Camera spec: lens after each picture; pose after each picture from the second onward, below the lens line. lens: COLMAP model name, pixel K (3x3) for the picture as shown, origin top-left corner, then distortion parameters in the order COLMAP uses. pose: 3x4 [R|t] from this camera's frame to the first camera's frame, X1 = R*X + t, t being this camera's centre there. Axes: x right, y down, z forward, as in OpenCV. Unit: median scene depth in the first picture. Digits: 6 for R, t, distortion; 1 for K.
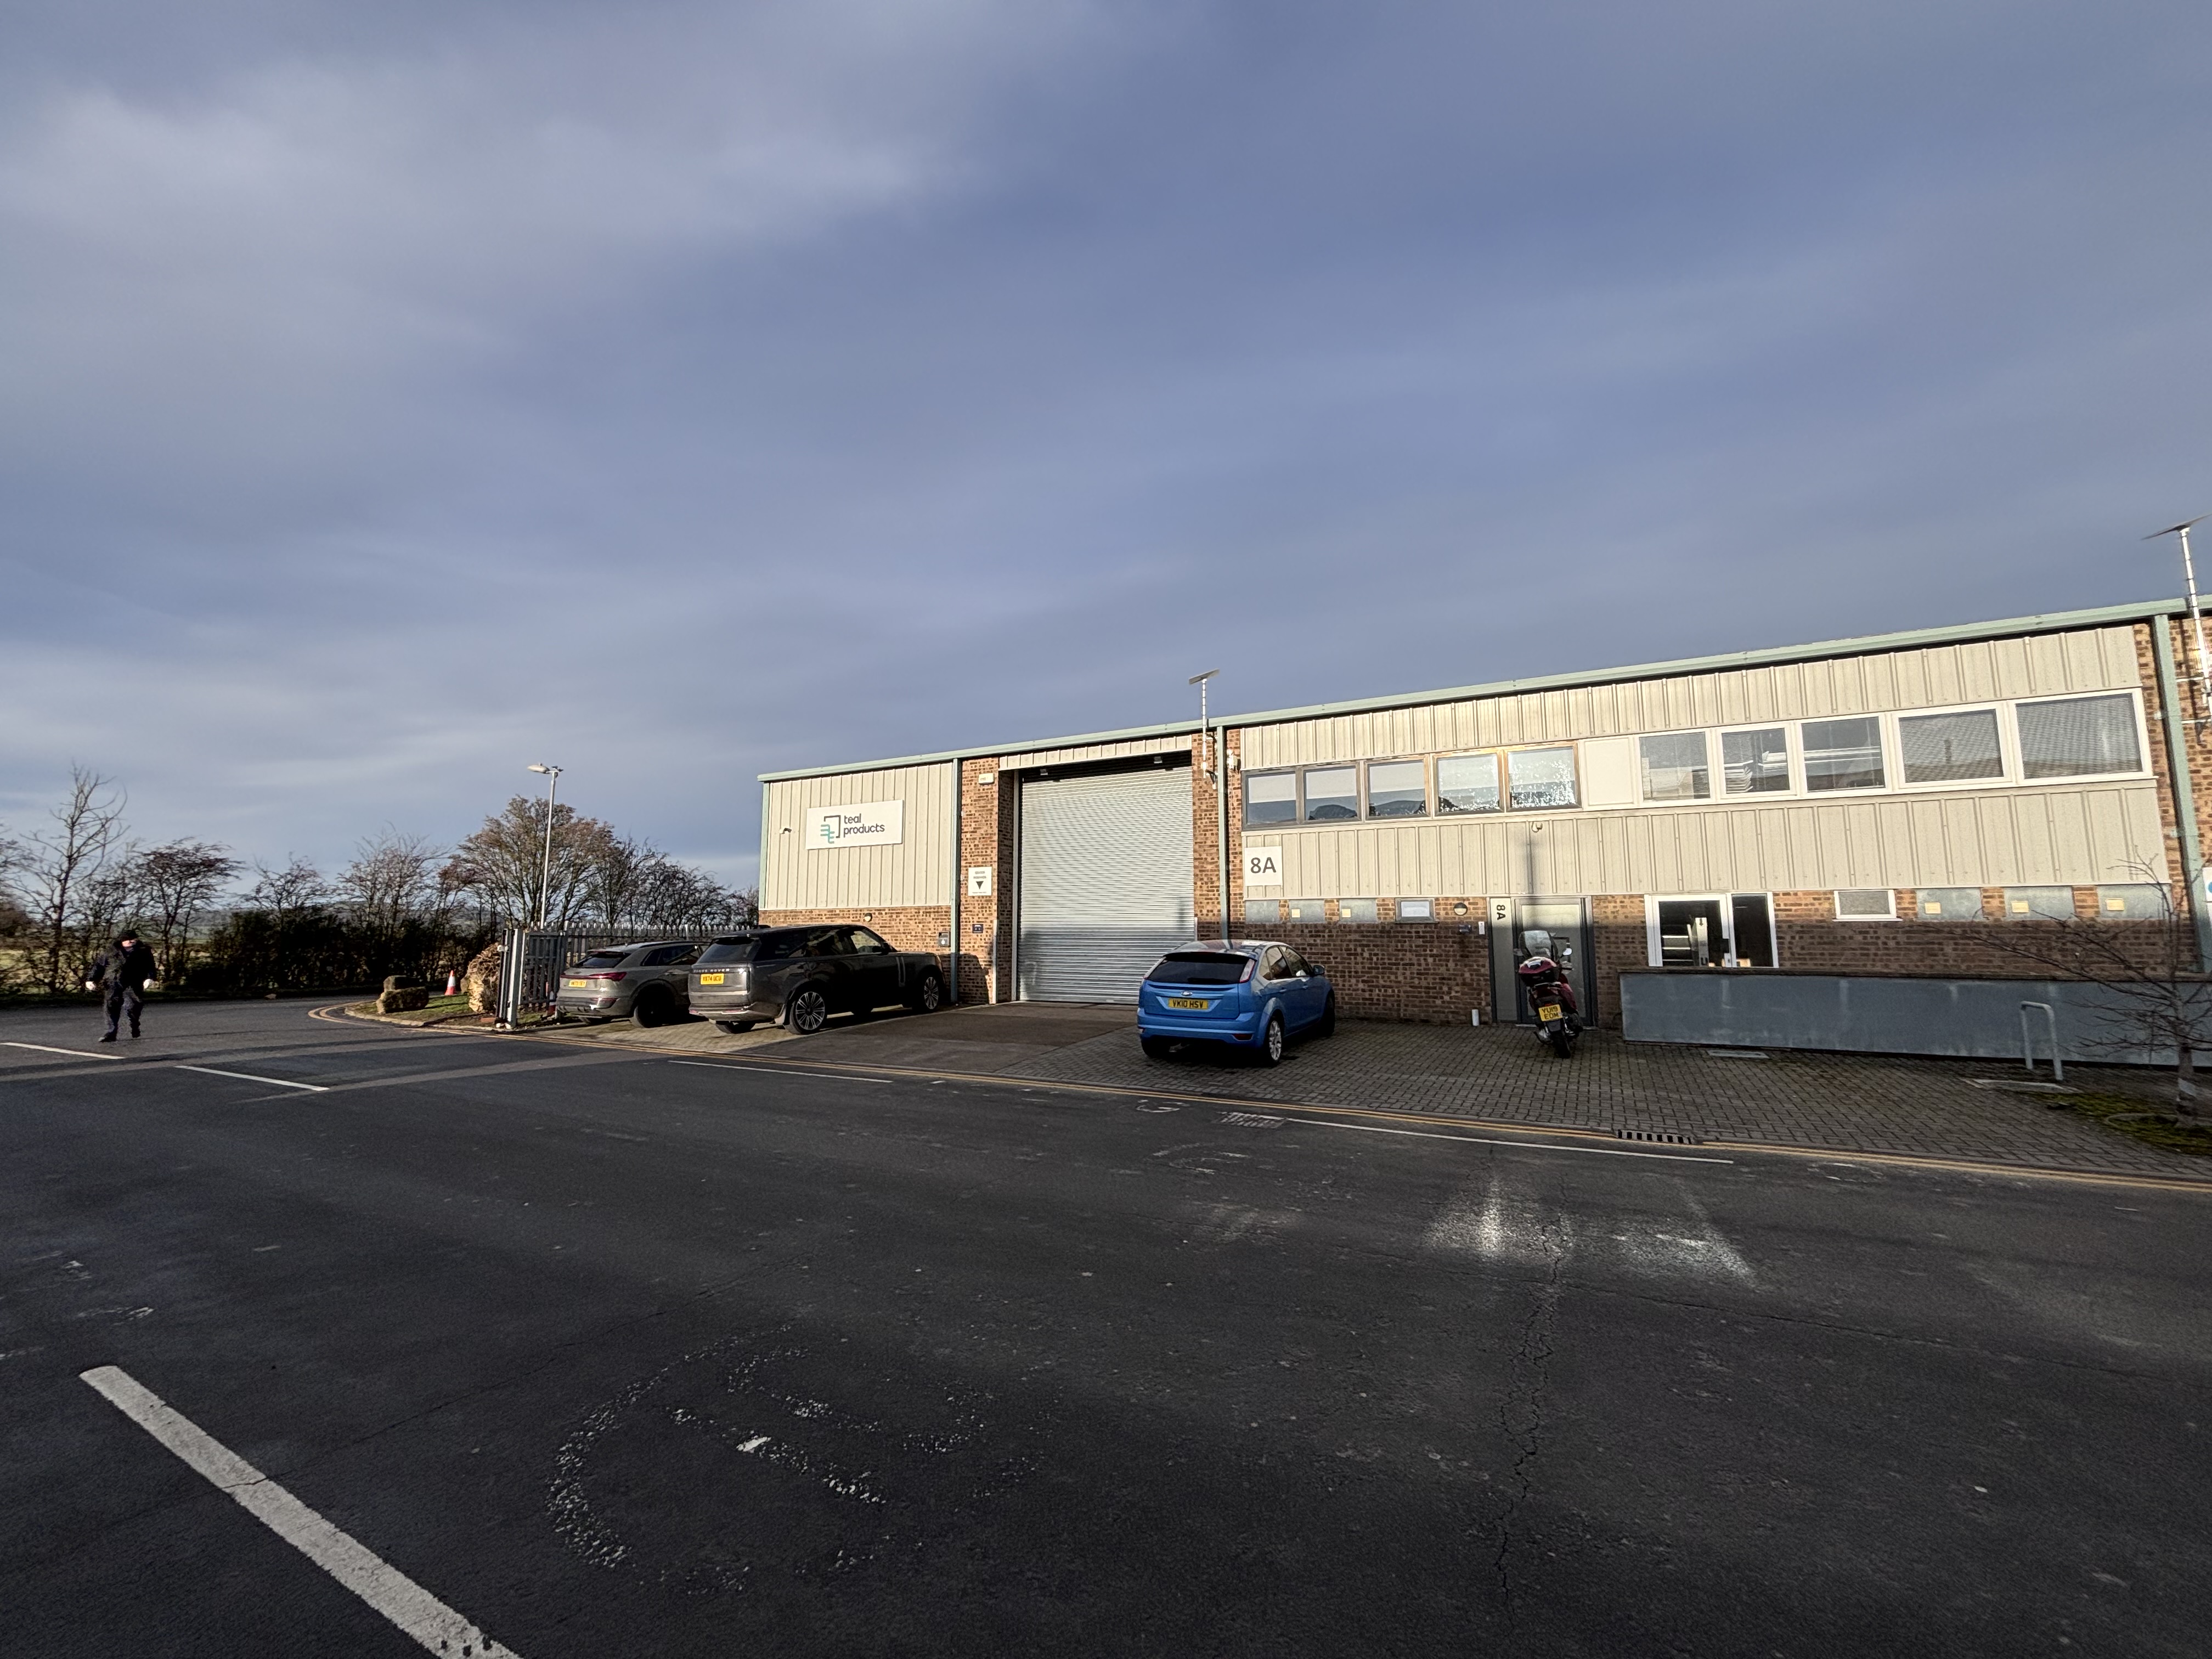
lens RADIAL K [[891.5, 0, 1104.0], [0, 891.5, 841.4], [0, 0, 1]] dist [0.000572, -0.000070]
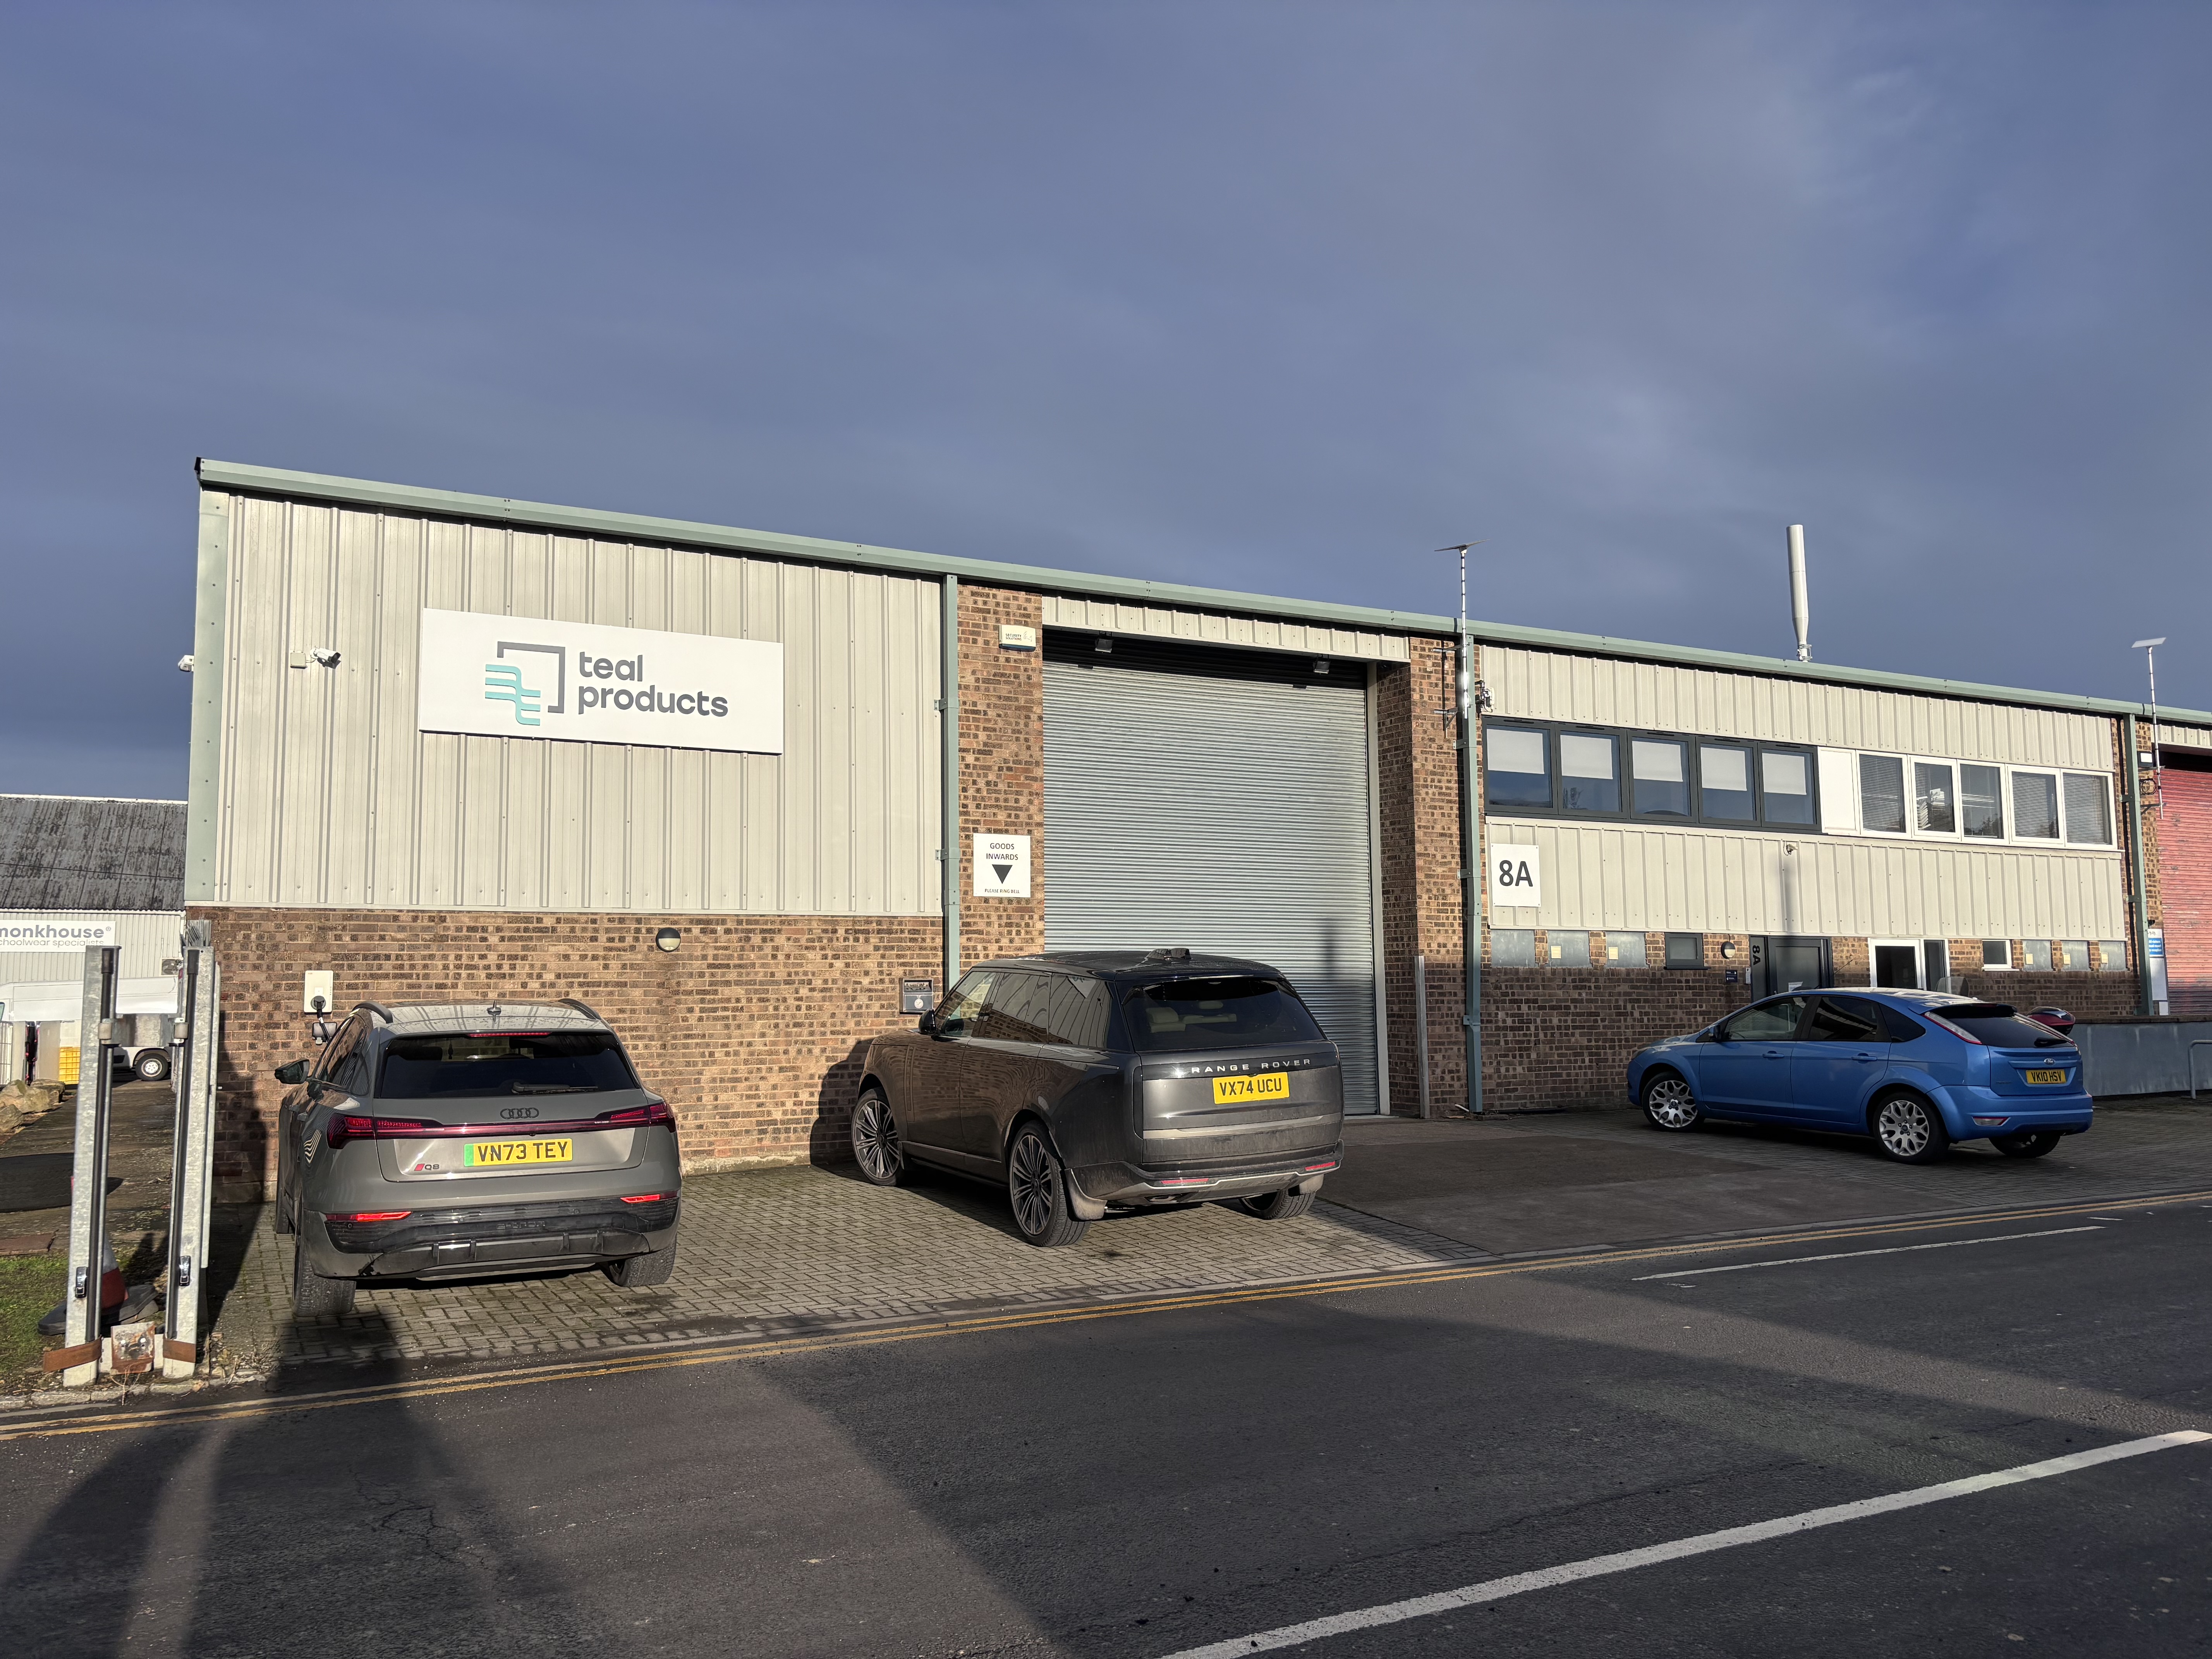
lens RADIAL K [[1844.7, 0, 1107.0], [0, 1844.7, 820.6], [0, 0, 1]] dist [0.007118, -0.001683]
pose [[0.521312, 0.075910, 0.849983, -1.071496], [-0.086170, 0.995627, -0.036067, 0.061507], [-0.849004, -0.054441, 0.525574, 0.572125]]
